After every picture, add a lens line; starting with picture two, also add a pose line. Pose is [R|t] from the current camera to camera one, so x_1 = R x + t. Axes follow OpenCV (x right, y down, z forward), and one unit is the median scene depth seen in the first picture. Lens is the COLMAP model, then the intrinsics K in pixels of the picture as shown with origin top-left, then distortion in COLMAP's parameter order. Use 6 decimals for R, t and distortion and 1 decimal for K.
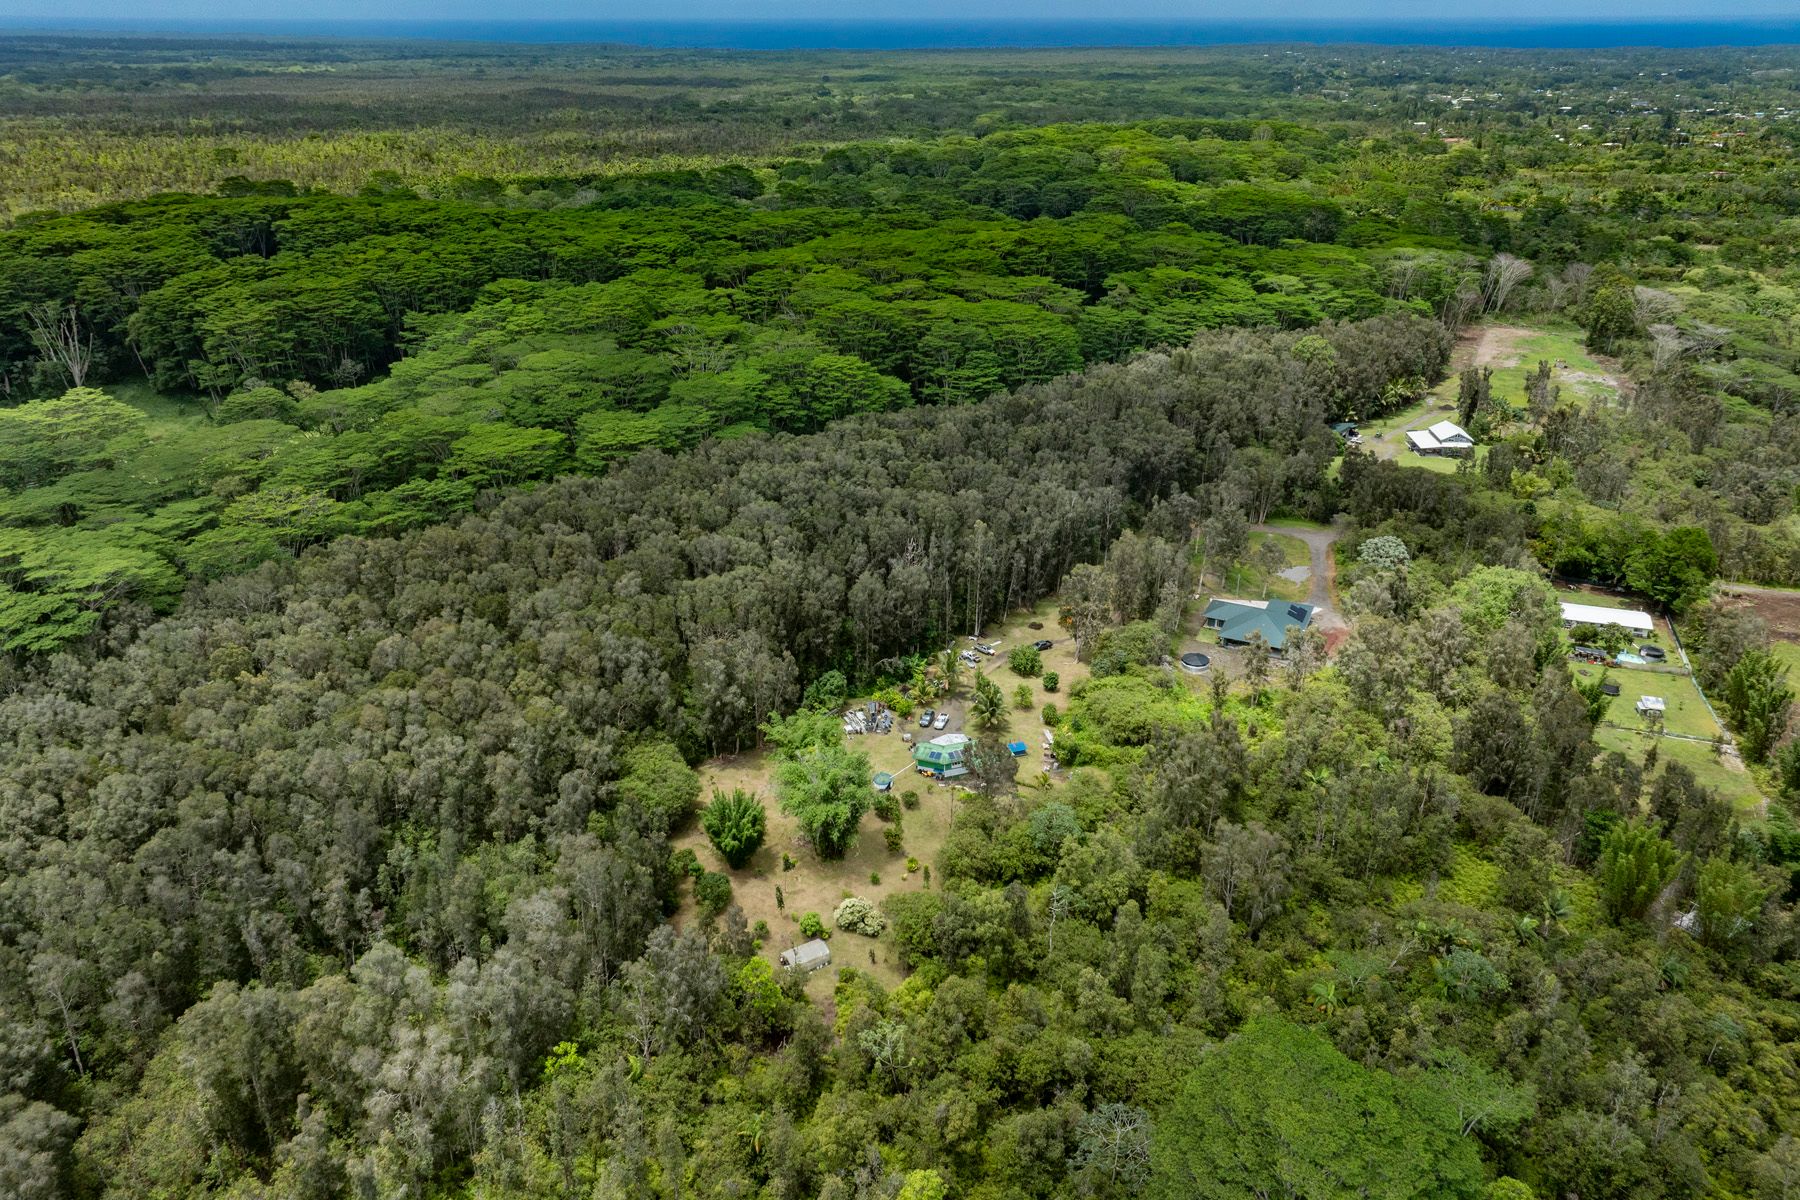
lens RADIAL K [[1161.6, 0, 863.9], [0, 1161.6, 598.4], [0, 0, 1]] dist [0.025342, -0.028384]
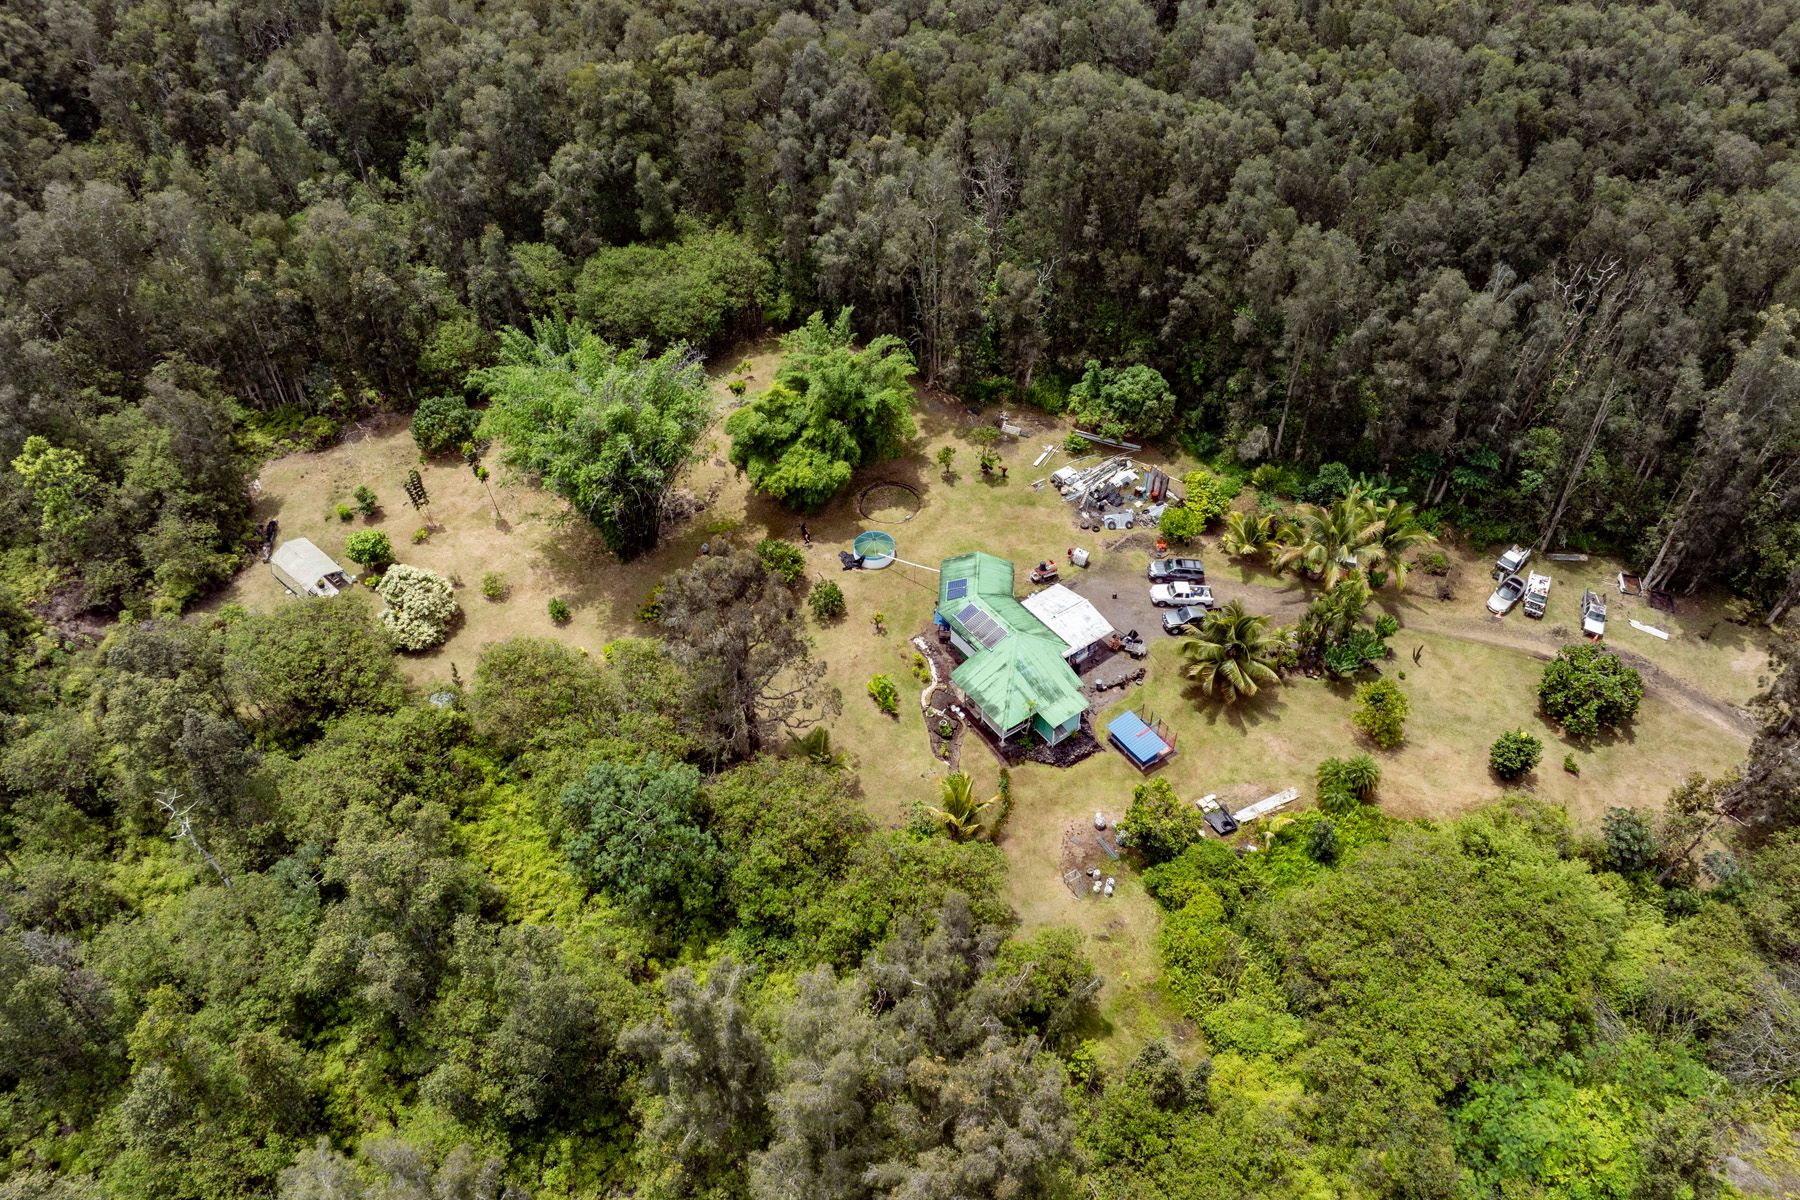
lens RADIAL K [[1212.9, 0, 936.1], [0, 1212.9, 580.5], [0, 0, 1]] dist [-0.028418, 0.001937]
pose [[0.334300, 0.659718, -0.673064, 0.355581], [-0.410369, 0.744790, 0.526198, -0.104251], [0.848434, 0.100297, 0.519711, 0.725017]]
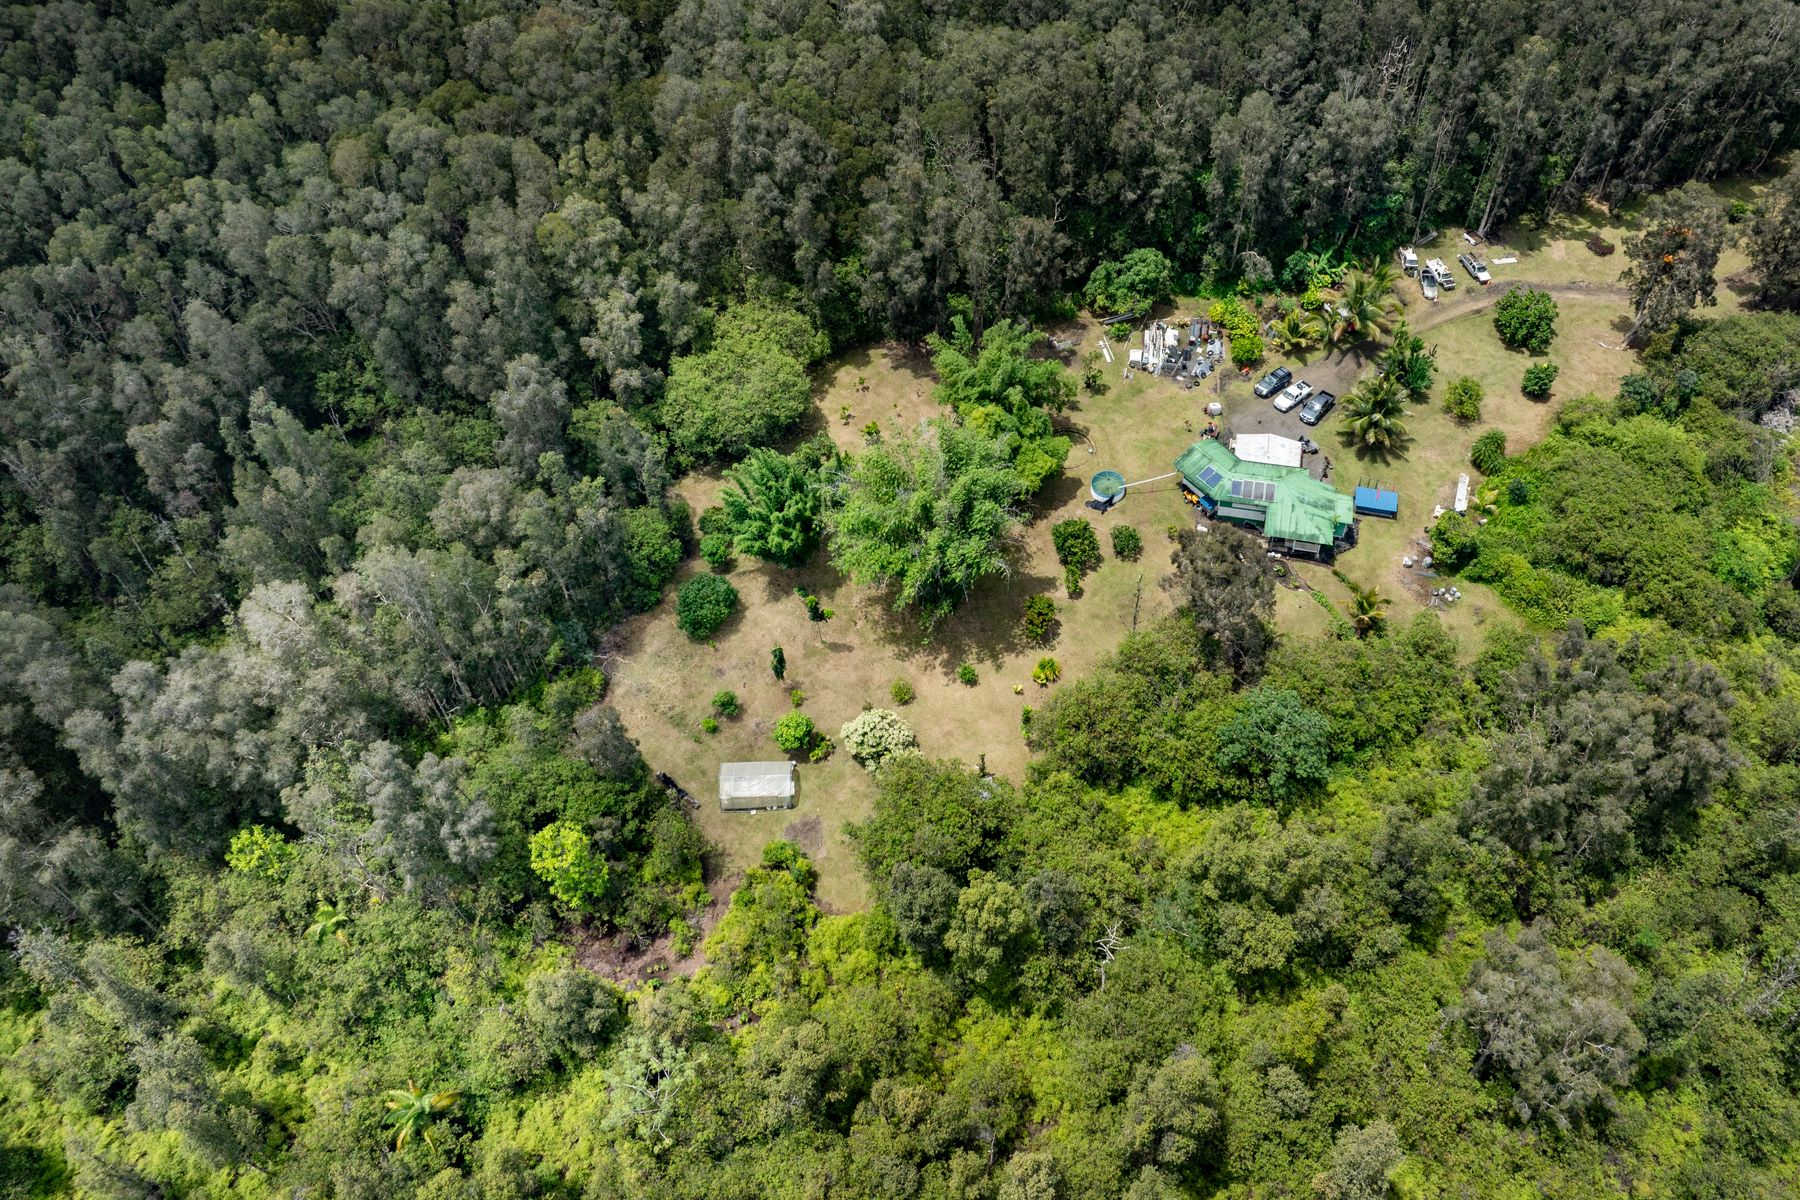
lens RADIAL K [[1334.7, 0, 1021.4], [0, 1334.7, 461.8], [0, 0, 1]] dist [-0.034223, -0.000319]
pose [[0.881661, 0.361303, -0.303535, 0.168240], [-0.210902, 0.877129, 0.431468, -0.127022], [0.422130, -0.316393, 0.849530, 0.398071]]
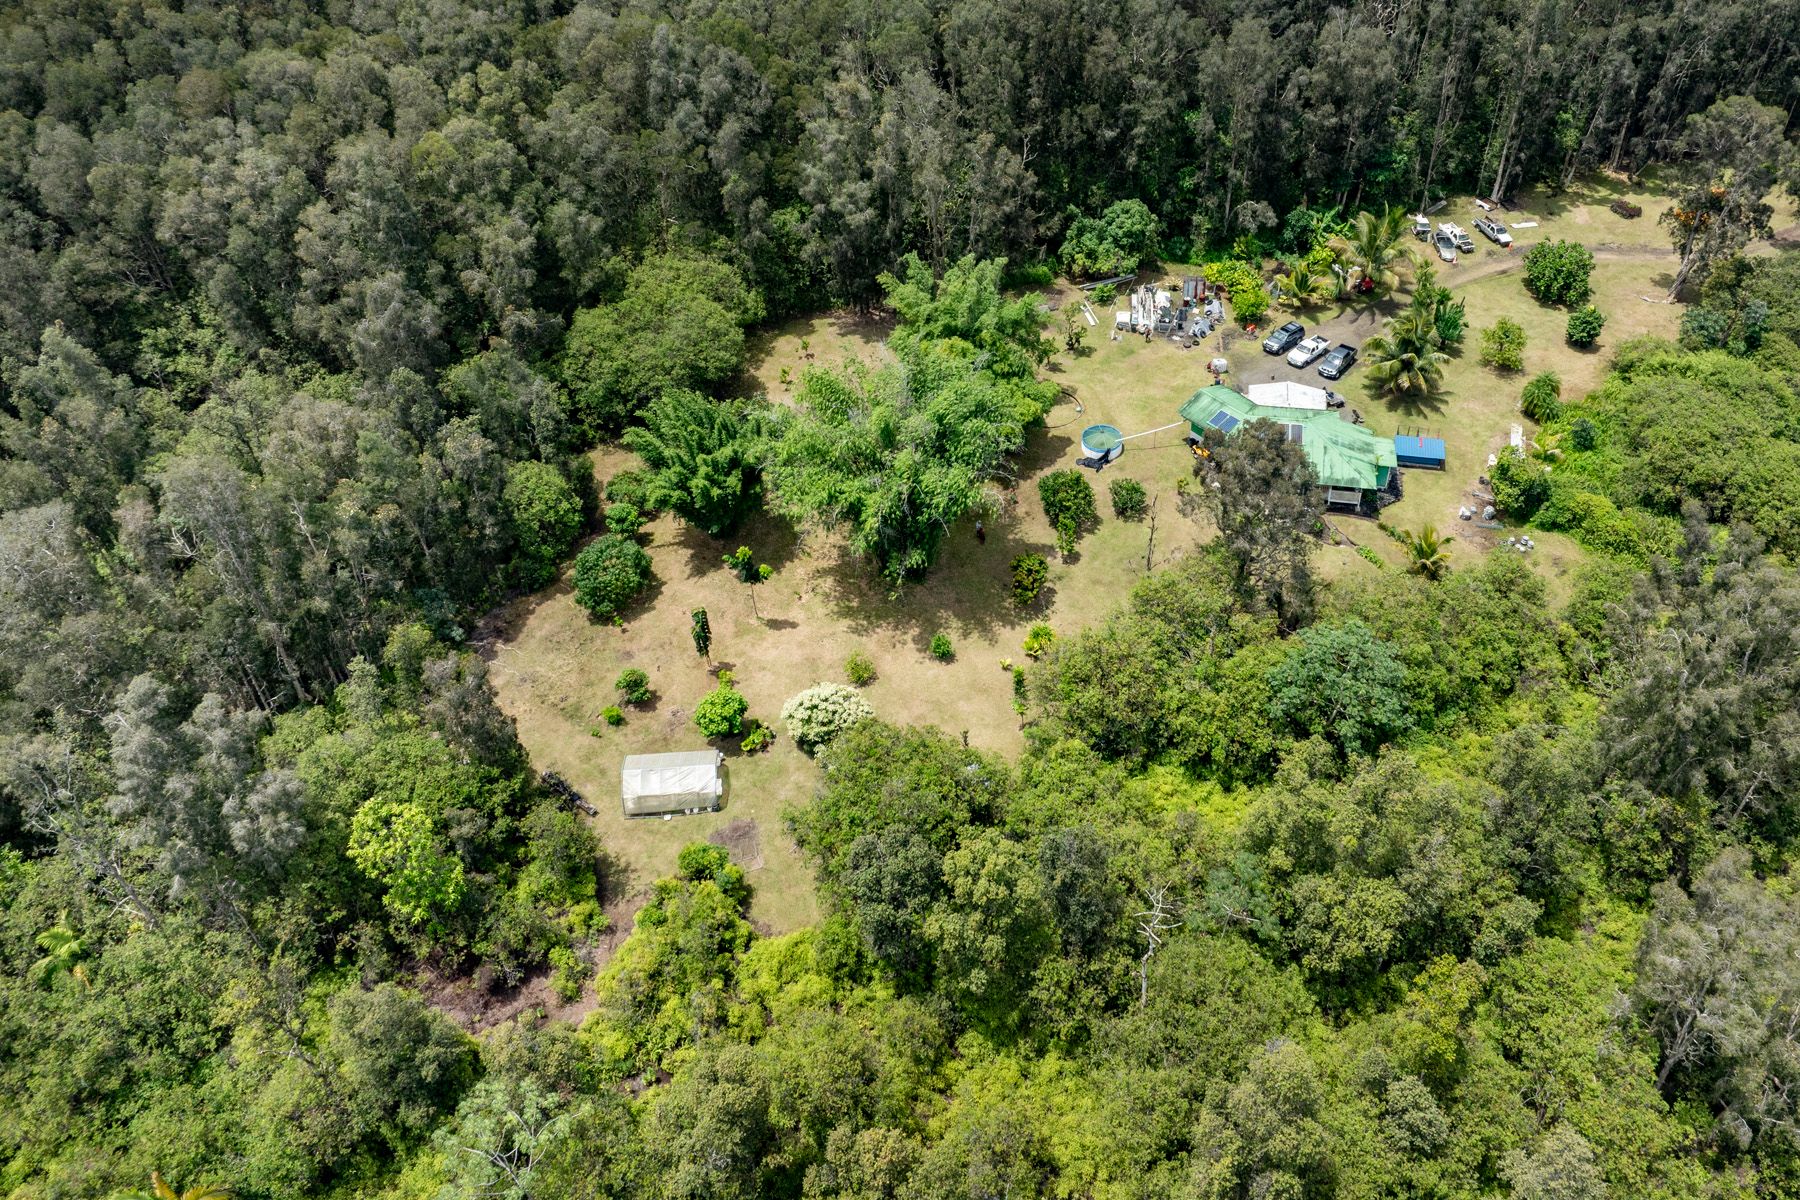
lens RADIAL K [[1362.5, 0, 1026.0], [0, 1362.5, 447.0], [0, 0, 1]] dist [-0.045663, 0.019316]
pose [[0.904731, 0.282021, -0.319258, 0.162092], [-0.189625, 0.937743, 0.290998, -0.000959], [0.381449, -0.202736, 0.901884, 0.451299]]
